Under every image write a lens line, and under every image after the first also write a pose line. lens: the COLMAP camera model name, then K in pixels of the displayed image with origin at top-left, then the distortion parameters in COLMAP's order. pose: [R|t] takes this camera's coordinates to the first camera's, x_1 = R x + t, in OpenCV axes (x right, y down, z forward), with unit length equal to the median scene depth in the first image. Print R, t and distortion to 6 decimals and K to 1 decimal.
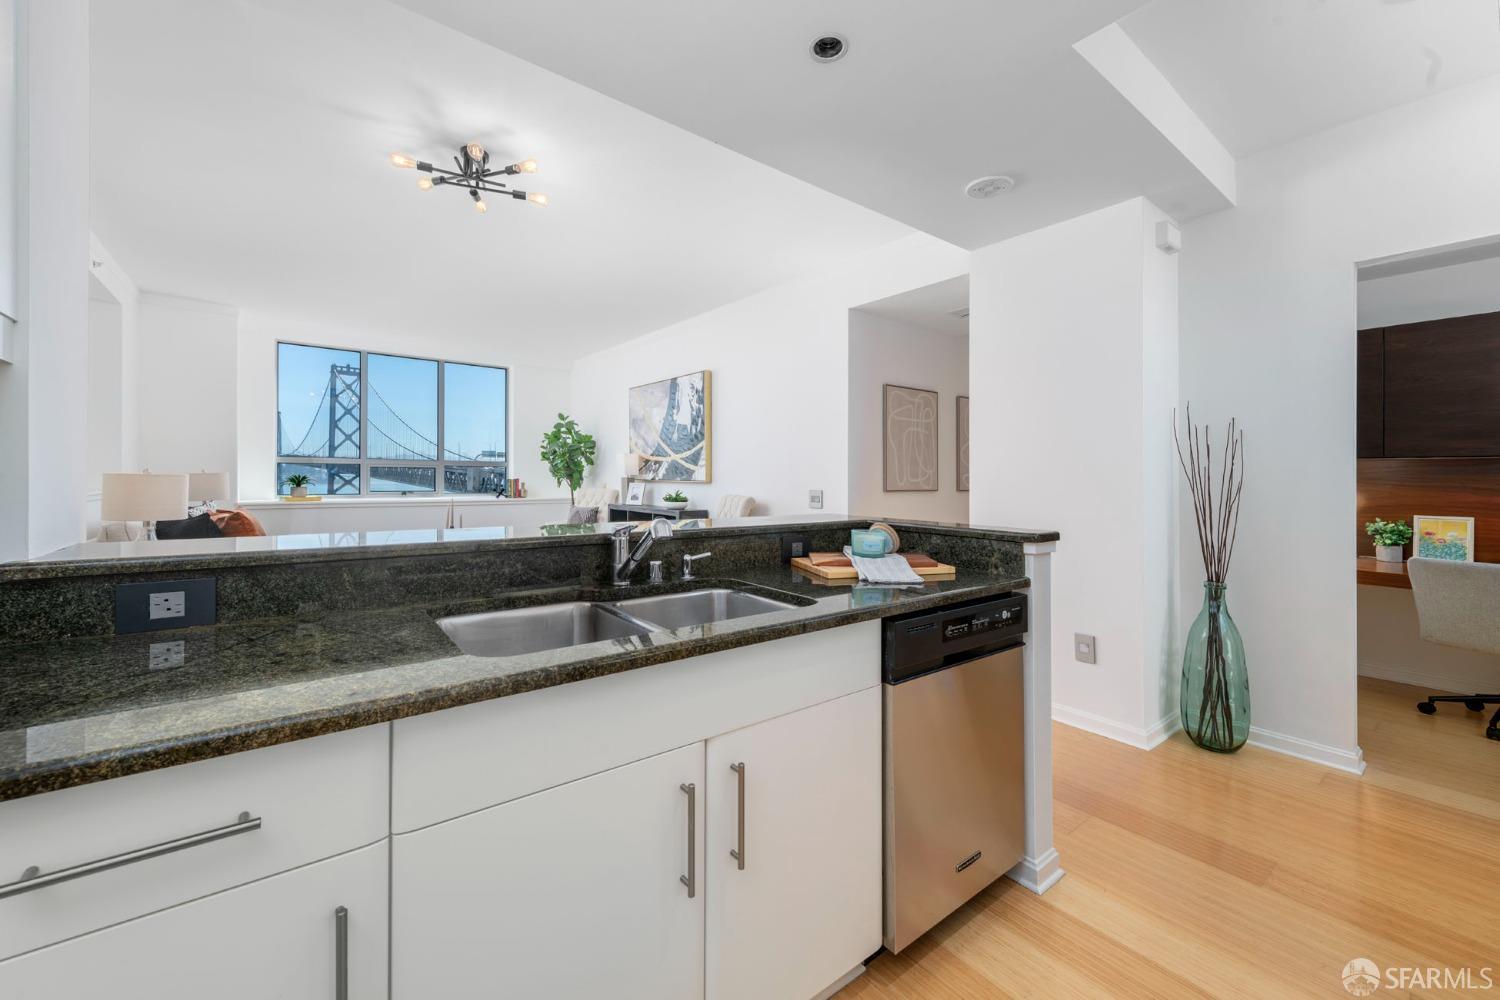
lens RADIAL K [[592.4, 0, 770.2], [0, 592.4, 477.8], [0, 0, 1]] dist [0.001763, 0.000142]
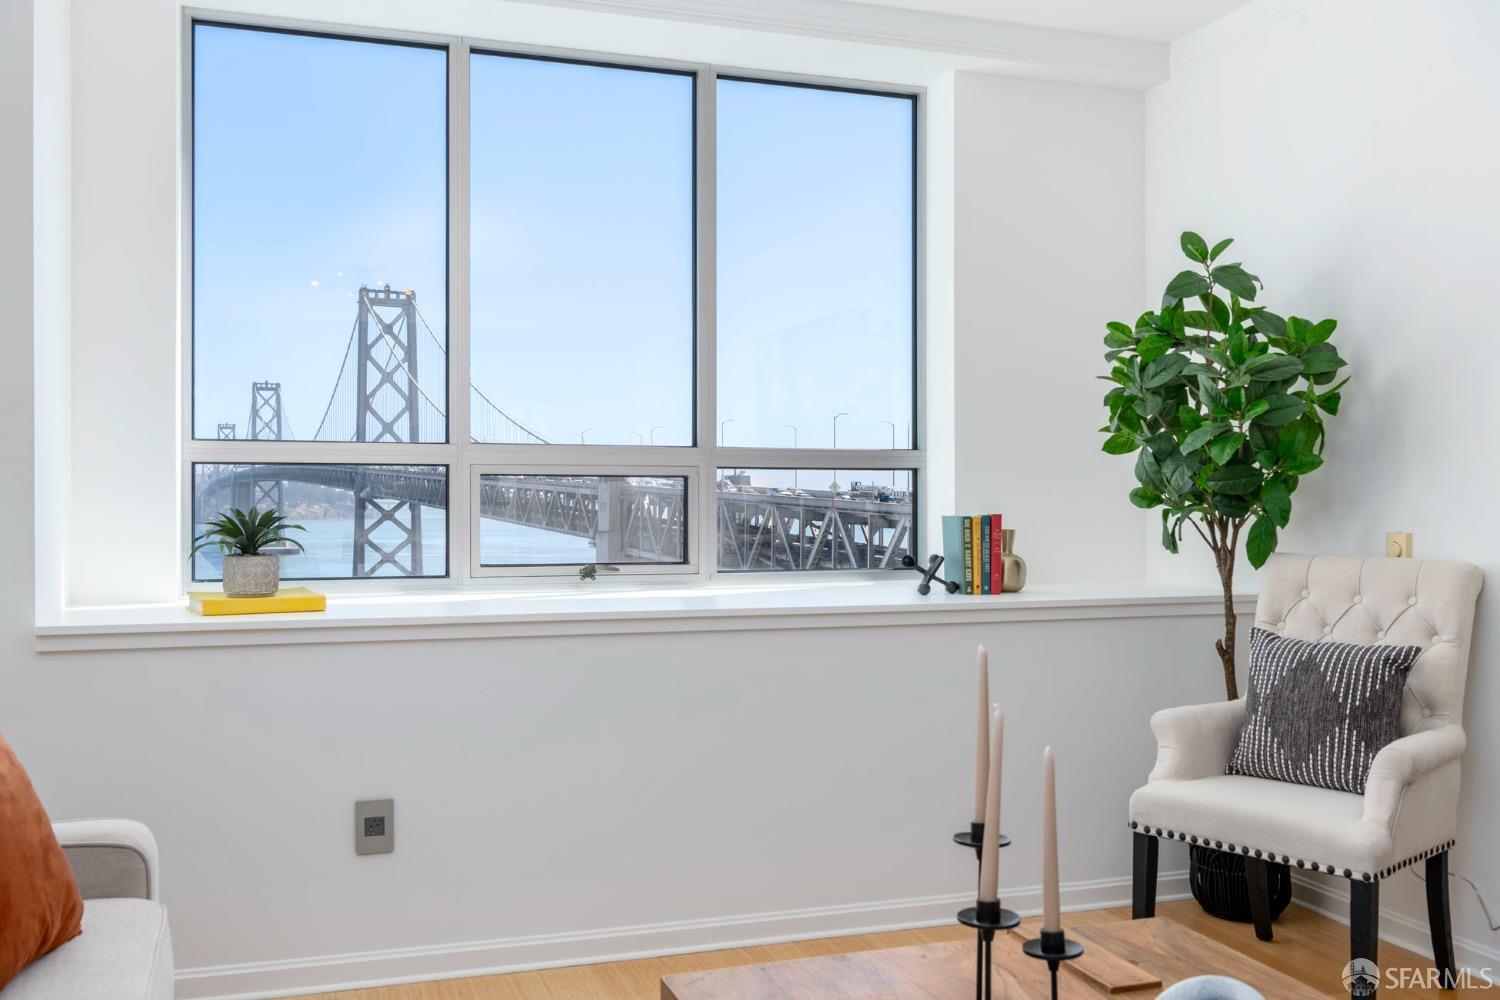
lens RADIAL K [[1367.0, 0, 750.0], [0, 1367.0, 500.0], [0, 0, 1]] dist [0.039690, 0.004415]
pose [[0.935562, -0.007646, -0.353080, -0.322888], [0.007036, 0.999971, -0.003012, -0.004307], [0.353092, 0.000334, 0.935588, 0.436233]]
